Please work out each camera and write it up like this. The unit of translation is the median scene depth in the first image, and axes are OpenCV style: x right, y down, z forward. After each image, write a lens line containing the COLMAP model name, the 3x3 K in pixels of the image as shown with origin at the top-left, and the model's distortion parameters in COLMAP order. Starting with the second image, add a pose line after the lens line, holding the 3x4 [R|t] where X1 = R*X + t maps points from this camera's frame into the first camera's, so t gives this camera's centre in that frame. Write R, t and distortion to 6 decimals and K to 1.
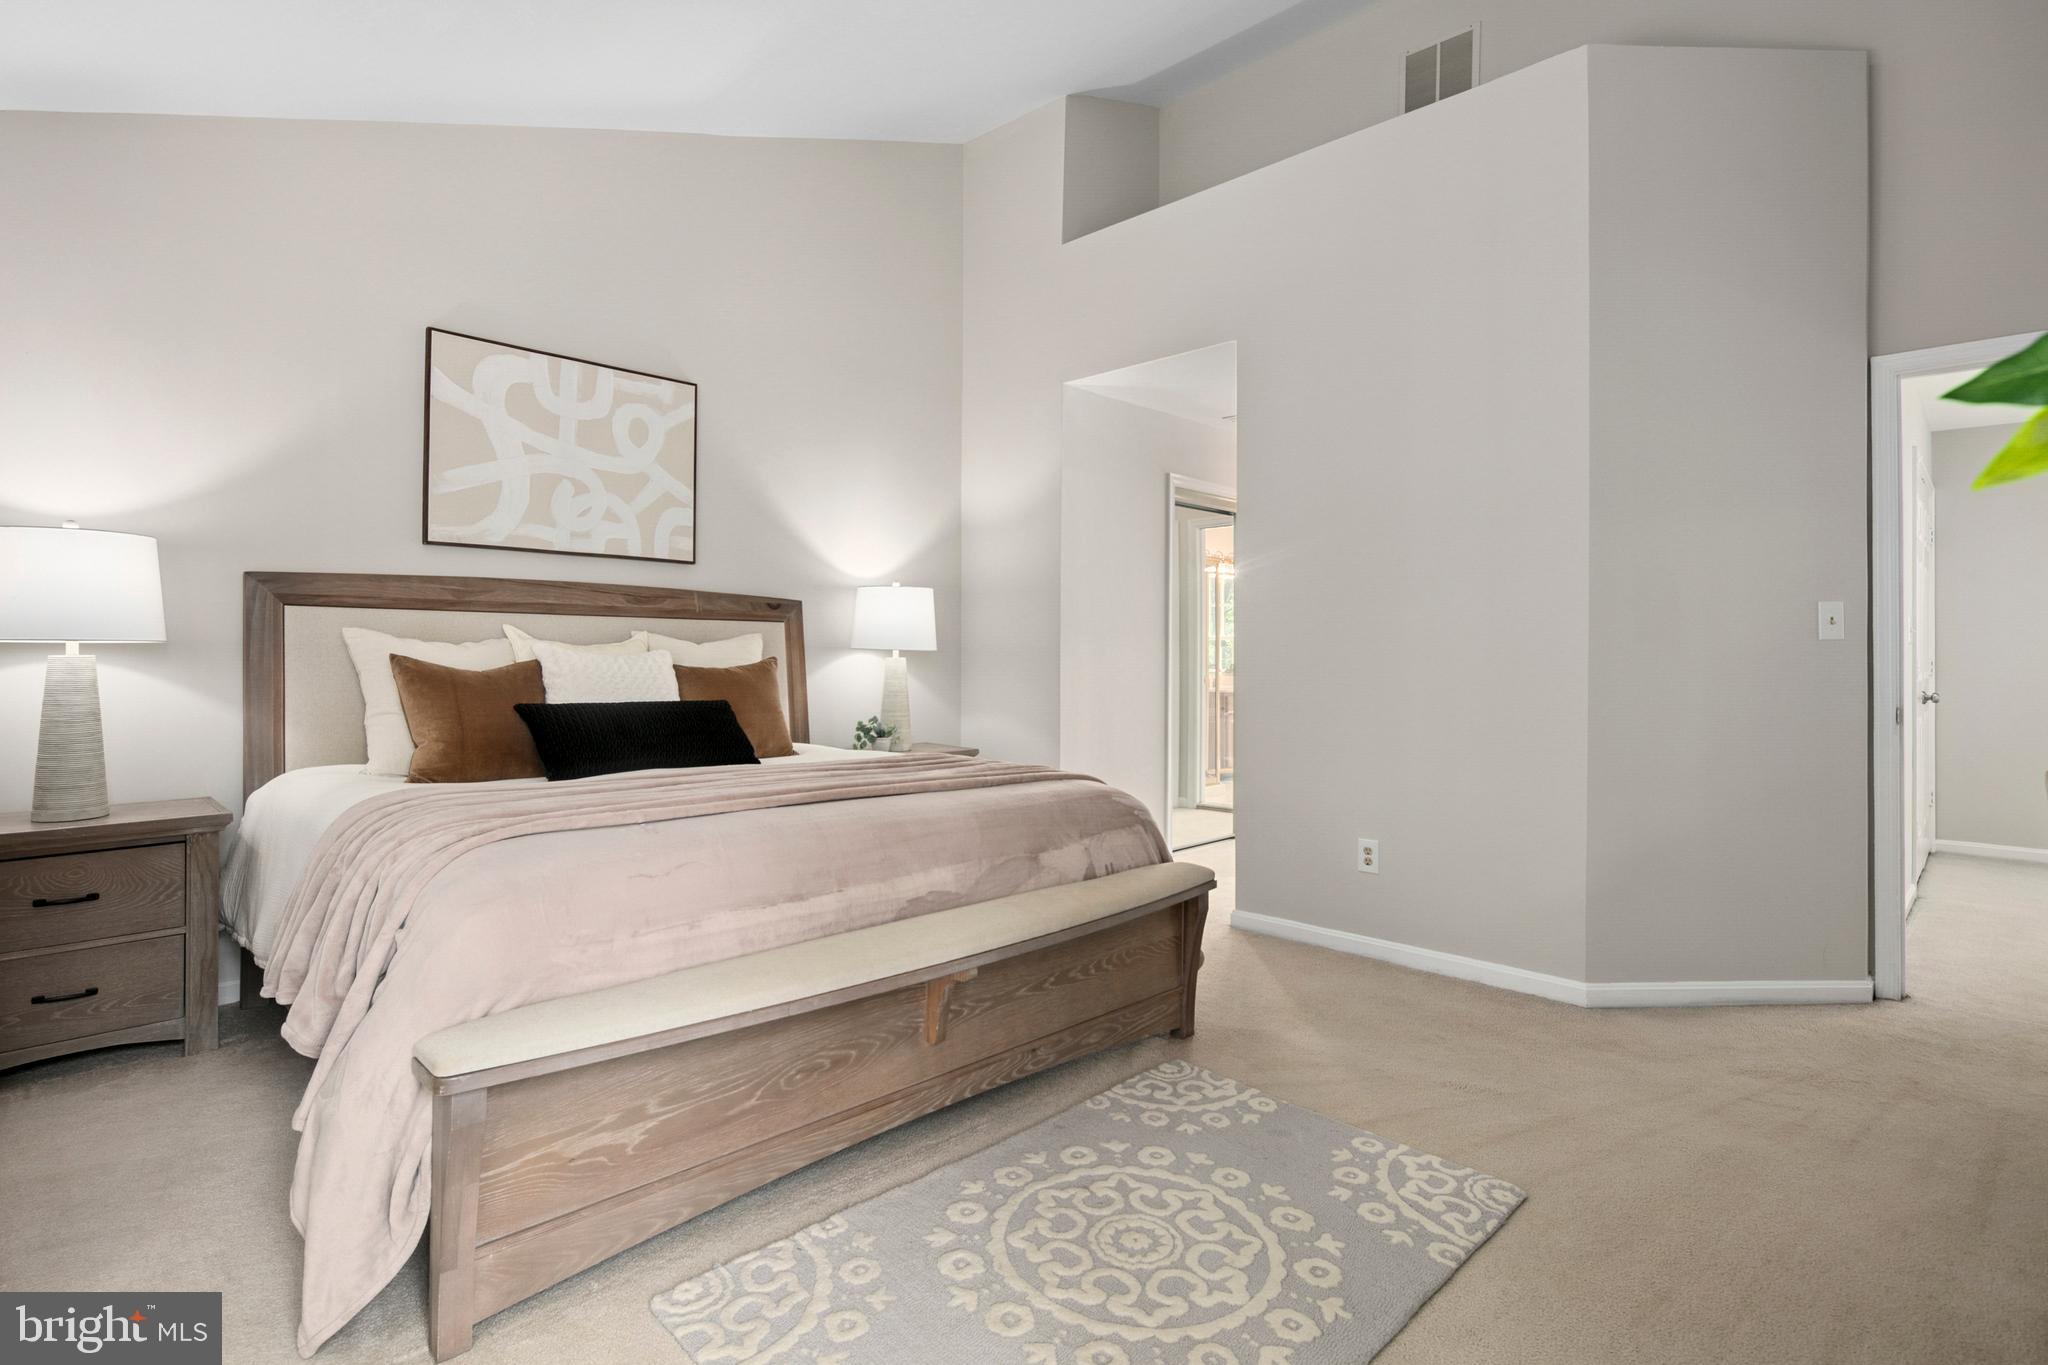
lens RADIAL K [[1012.2, 0, 1026.1], [0, 1012.2, 650.0], [0, 0, 1]] dist [0.003373, -0.002369]
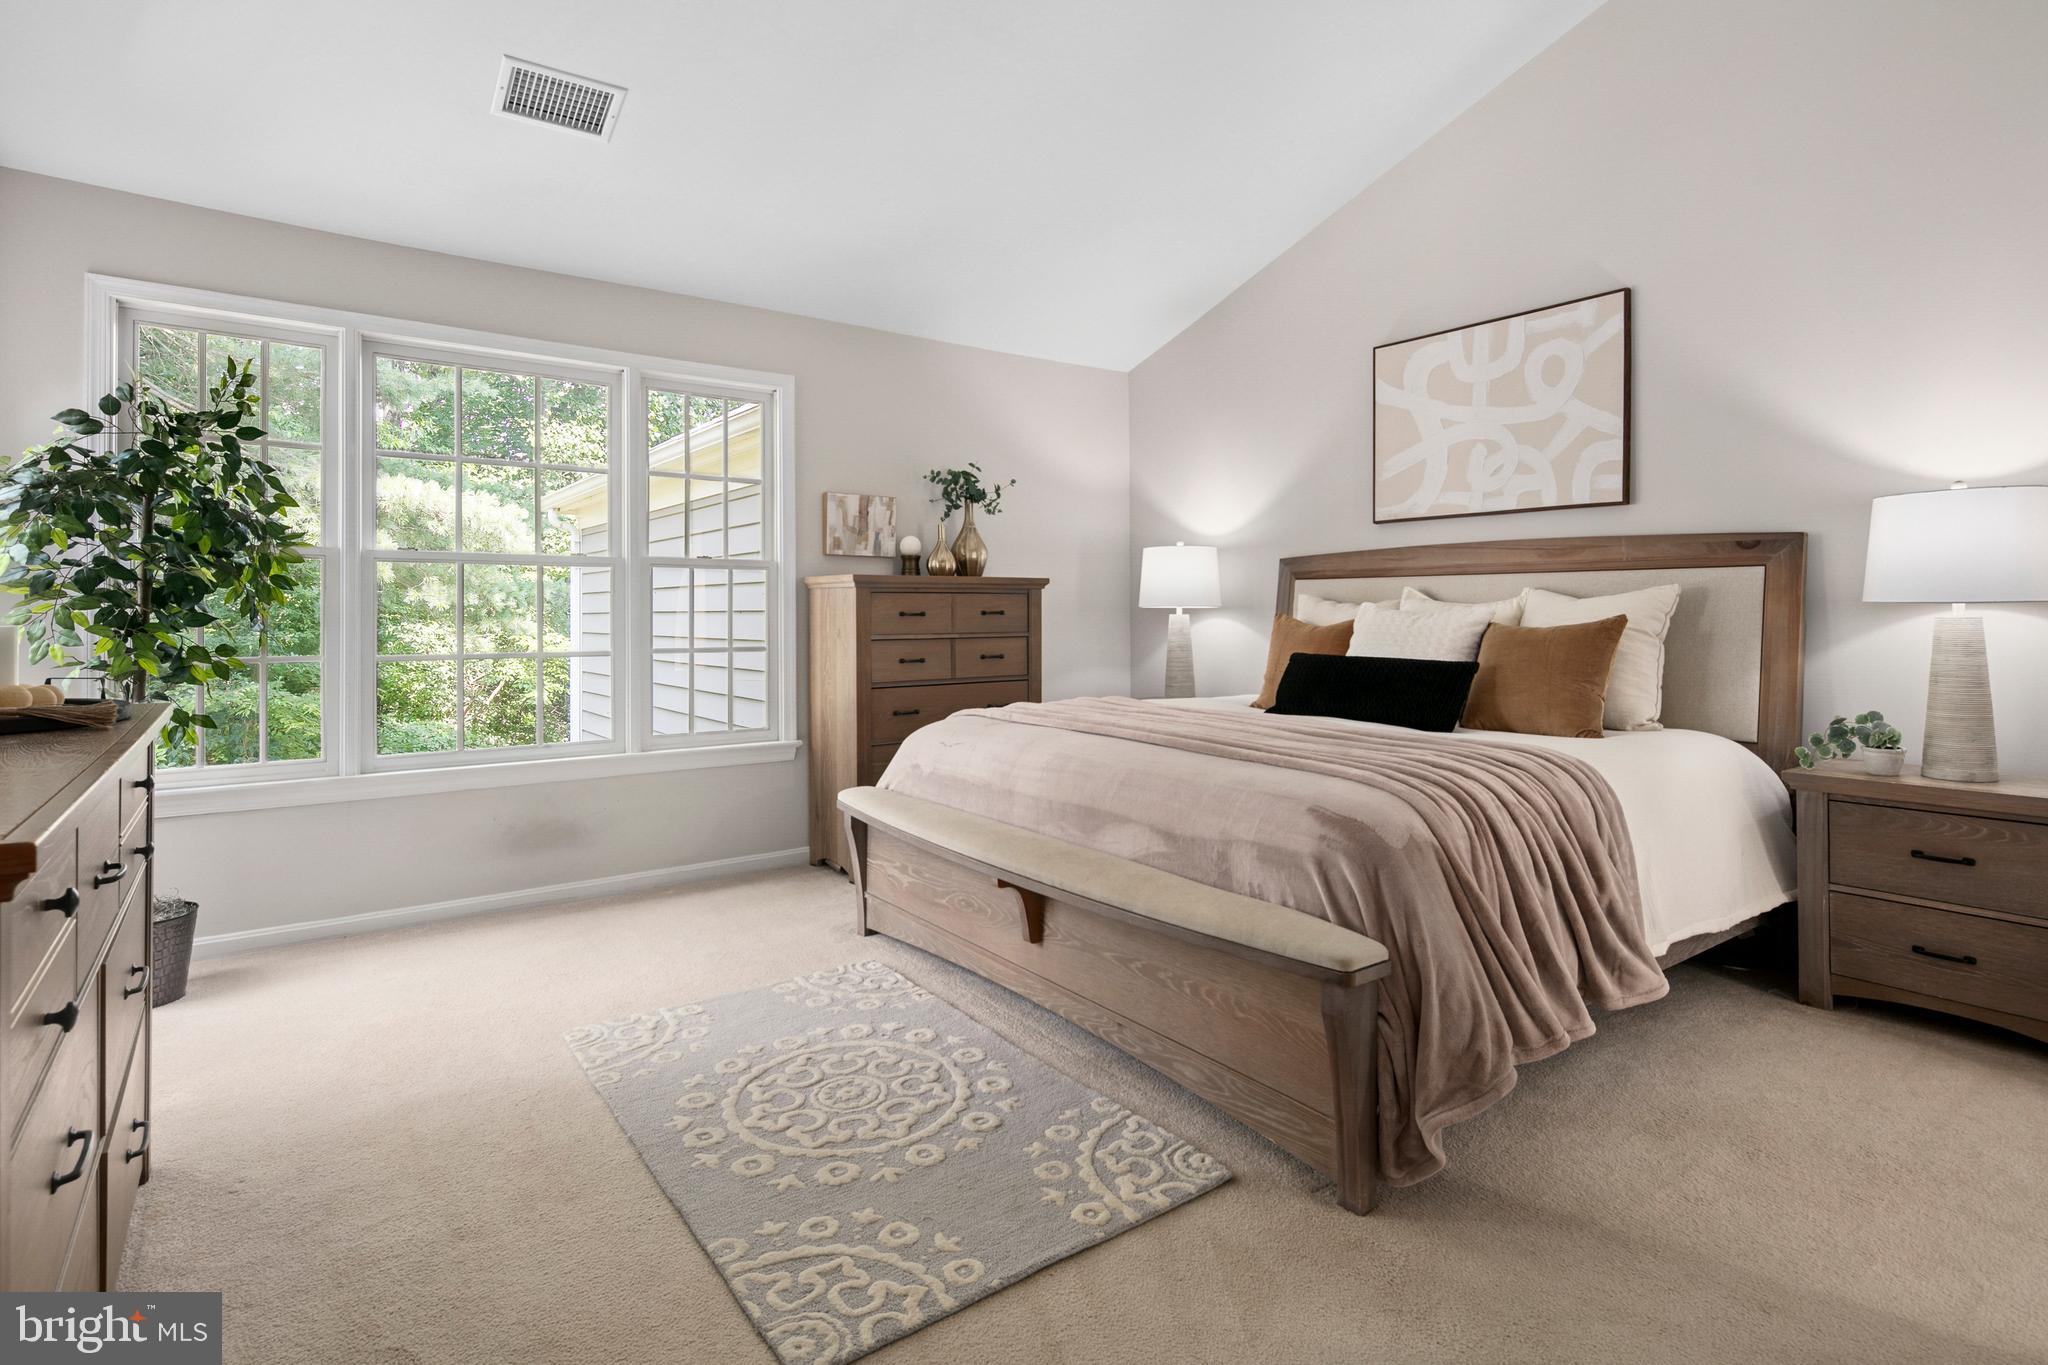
lens RADIAL K [[1012.2, 0, 1007.1], [0, 1012.2, 615.0], [0, 0, 1]] dist [0.003373, -0.002369]
pose [[-0.158438, -0.002744, -0.987365, 0.655631], [0.004830, 0.999982, -0.003554, 0.008130], [0.987357, -0.005332, -0.158422, 0.710015]]
